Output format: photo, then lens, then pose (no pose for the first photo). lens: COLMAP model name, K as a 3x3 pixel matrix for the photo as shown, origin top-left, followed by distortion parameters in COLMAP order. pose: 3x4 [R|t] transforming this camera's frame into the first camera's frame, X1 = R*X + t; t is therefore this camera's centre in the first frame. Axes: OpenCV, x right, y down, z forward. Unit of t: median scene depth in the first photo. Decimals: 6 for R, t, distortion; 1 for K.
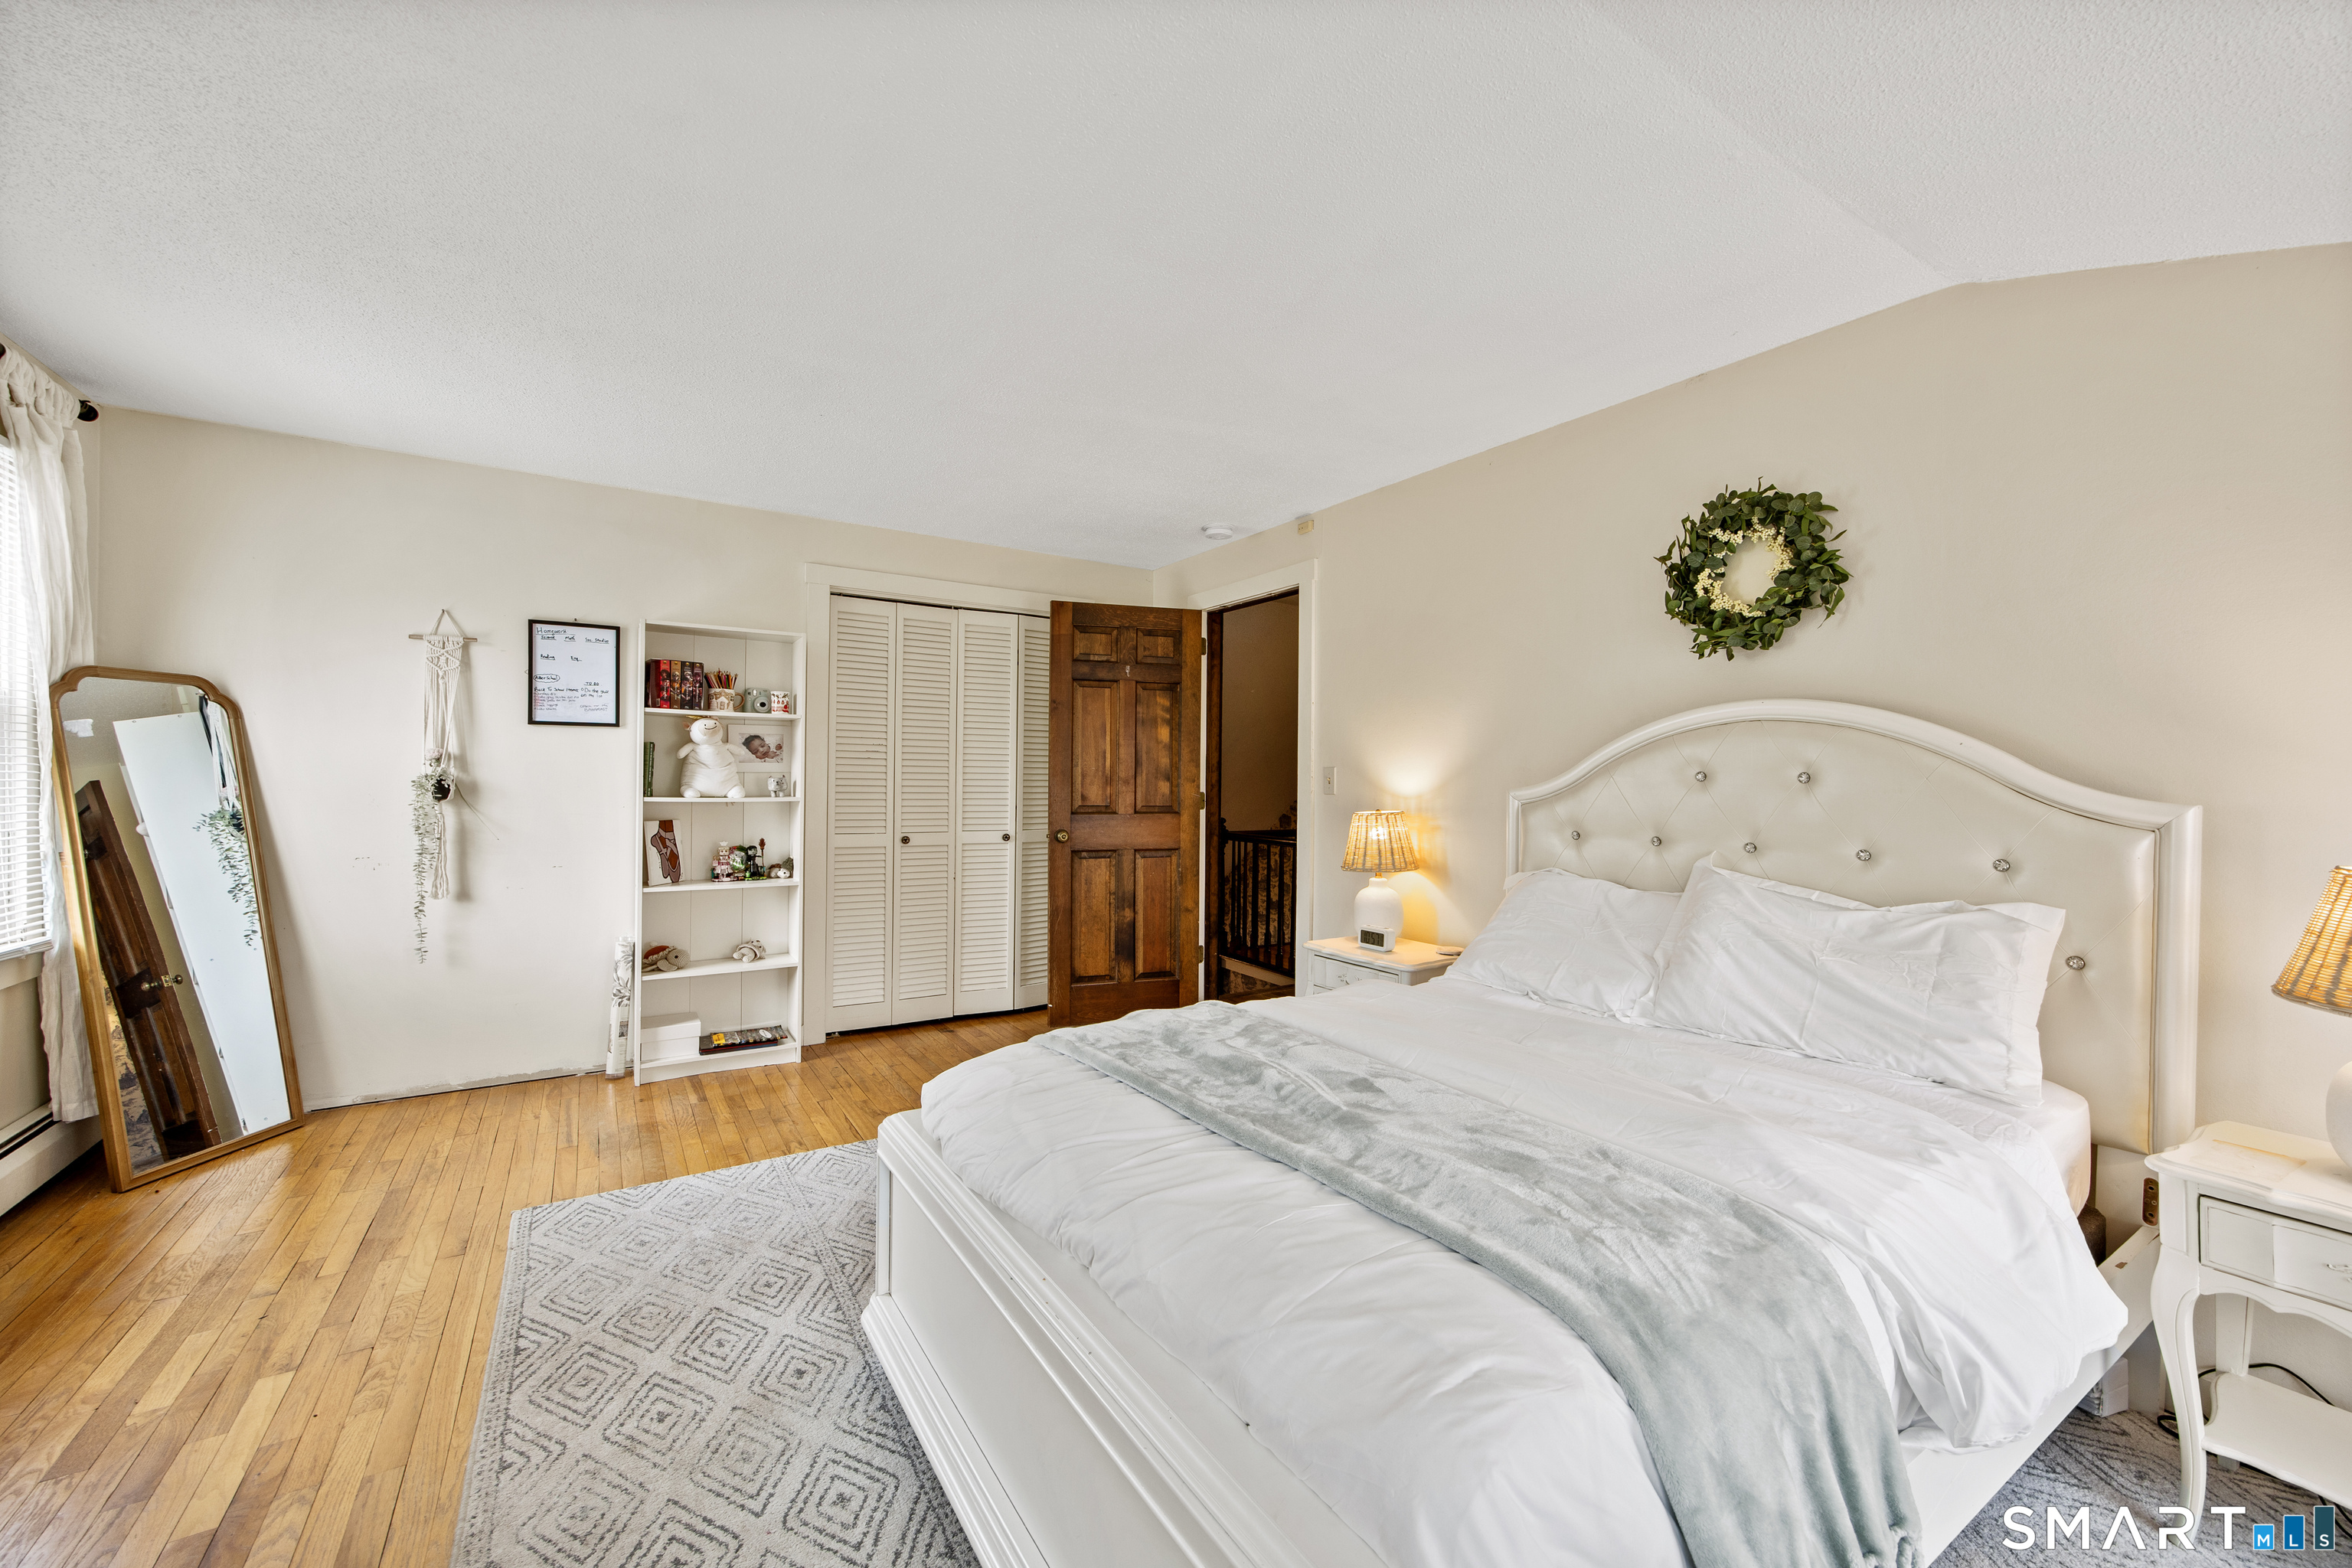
lens RADIAL K [[926.1, 0, 1182.5], [0, 926.1, 784.1], [0, 0, 1]] dist [-0.002979, 0.000819]
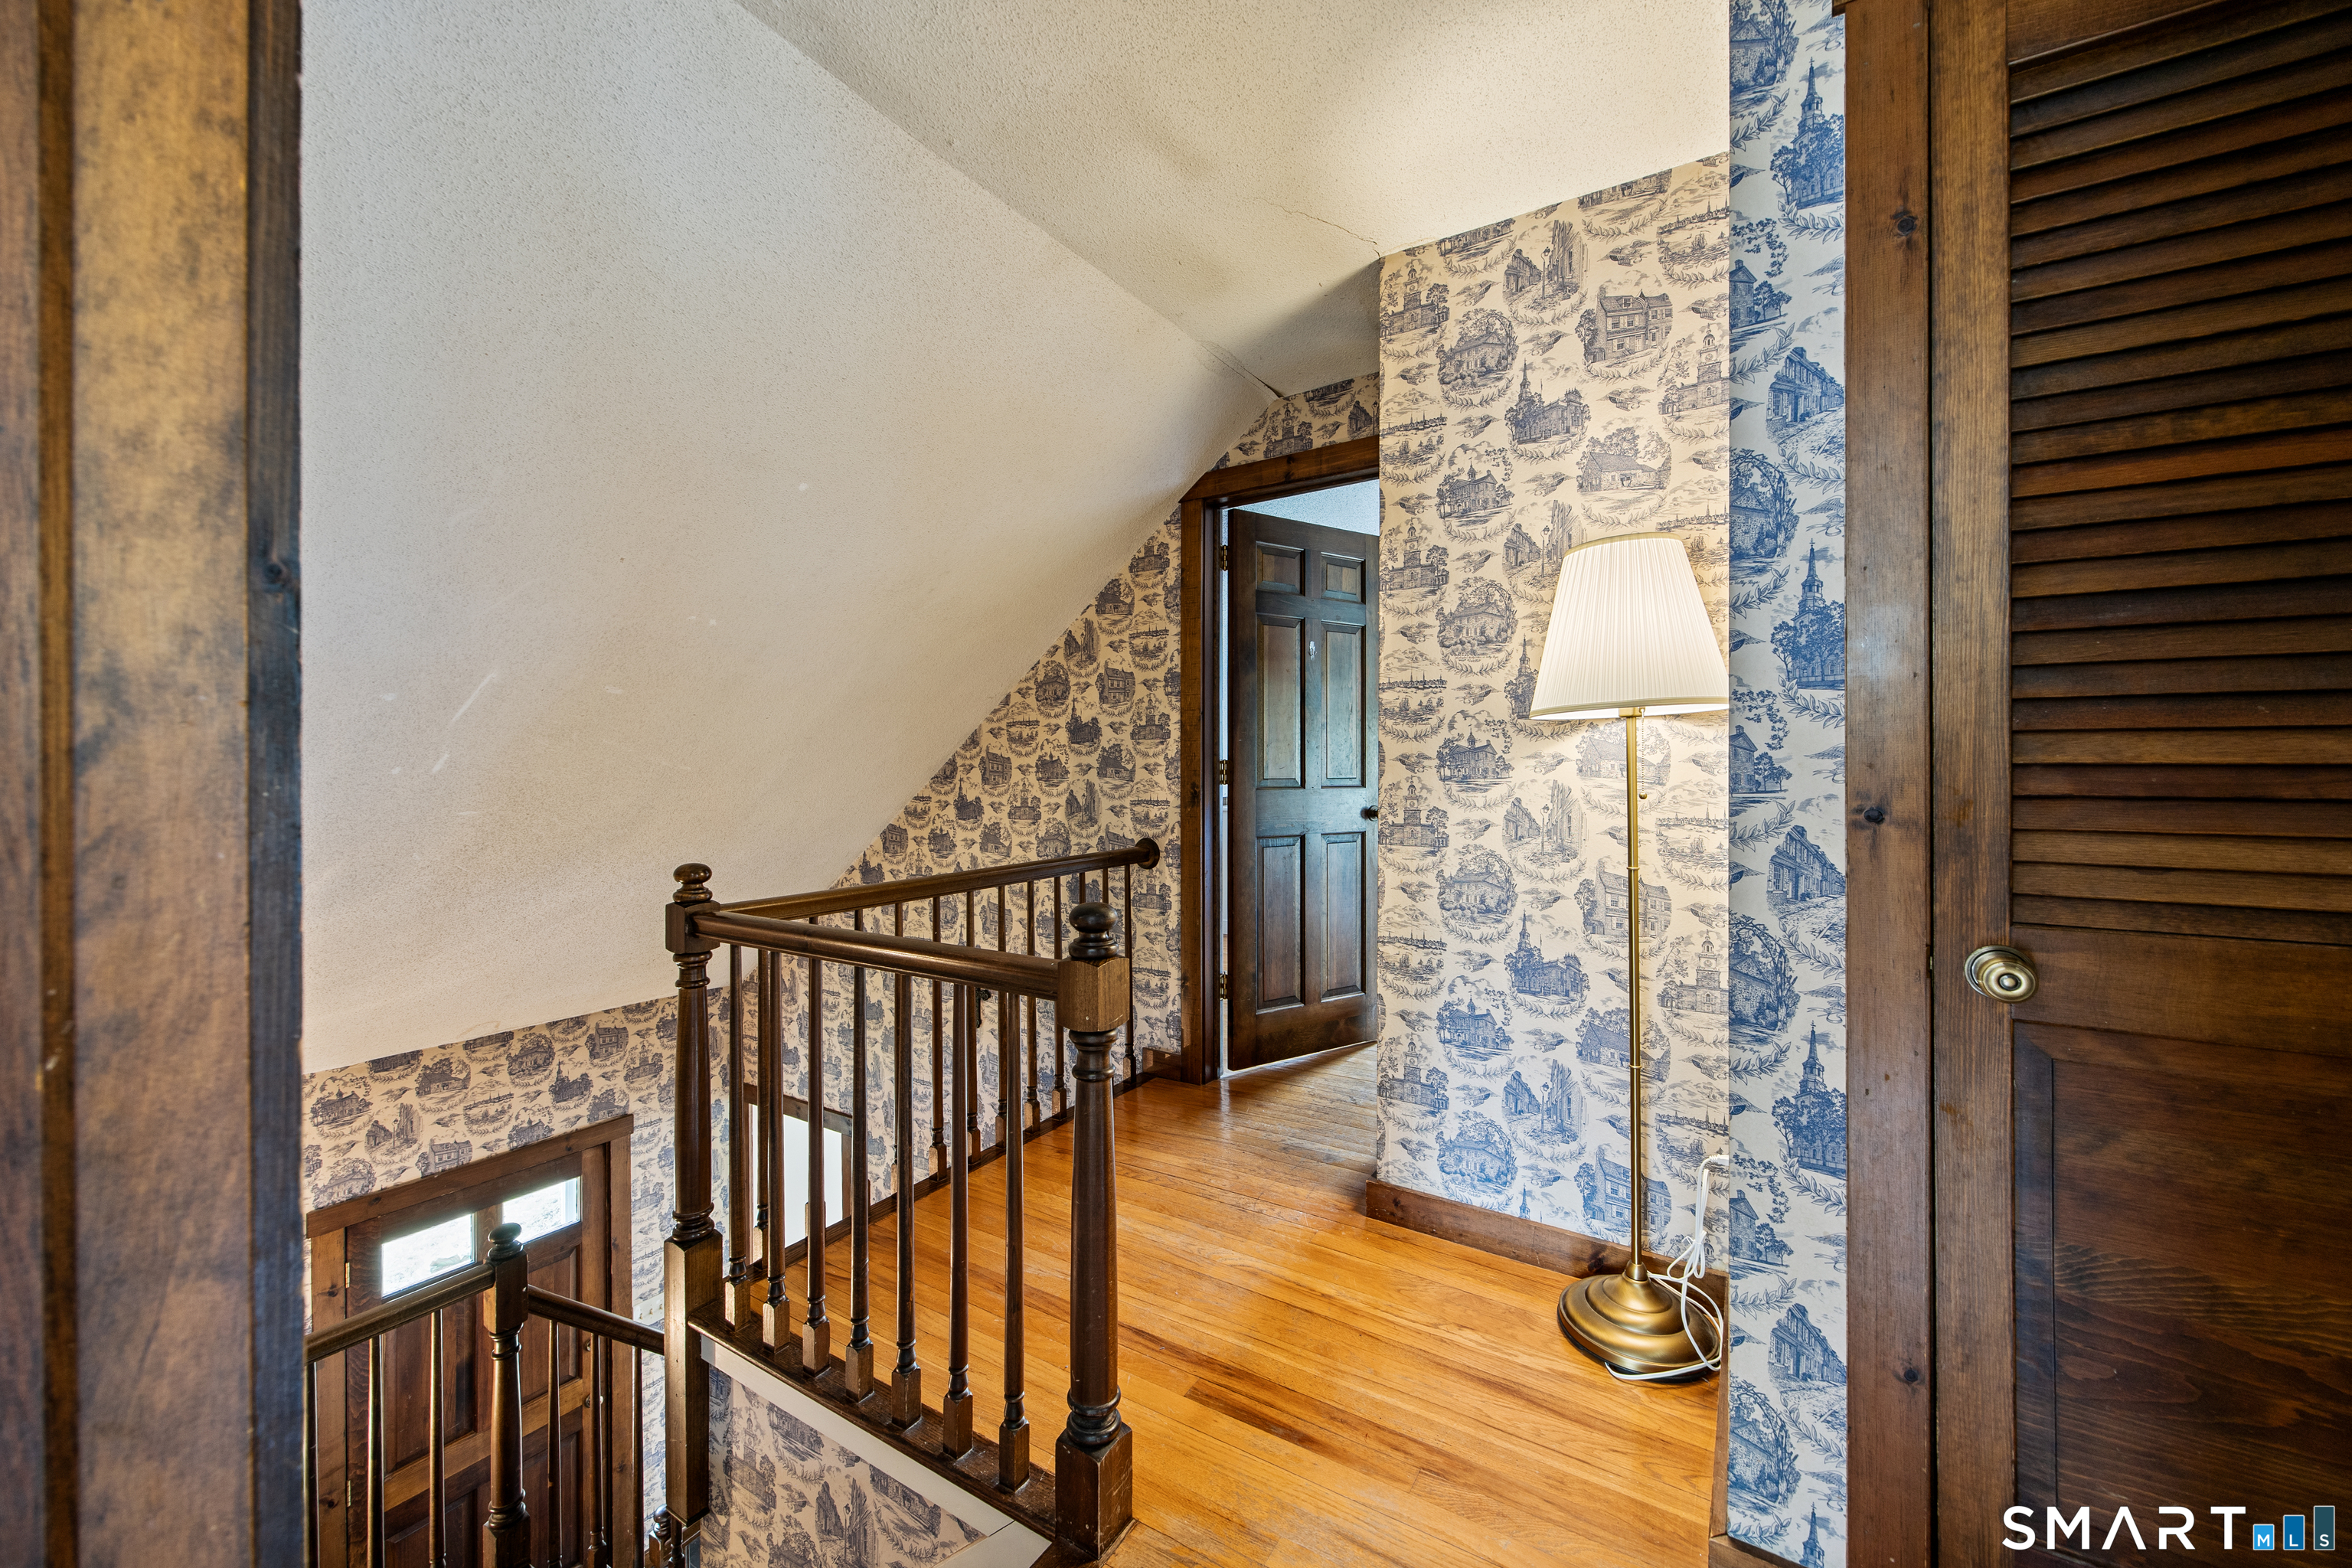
lens RADIAL K [[926.1, 0, 1181.2], [0, 926.1, 770.4], [0, 0, 1]] dist [-0.002979, 0.000819]
pose [[0.898054, -0.014928, 0.439632, 0.179311], [0.015187, 0.999880, 0.002927, 0.019080], [-0.439623, 0.004049, 0.898173, 1.760211]]
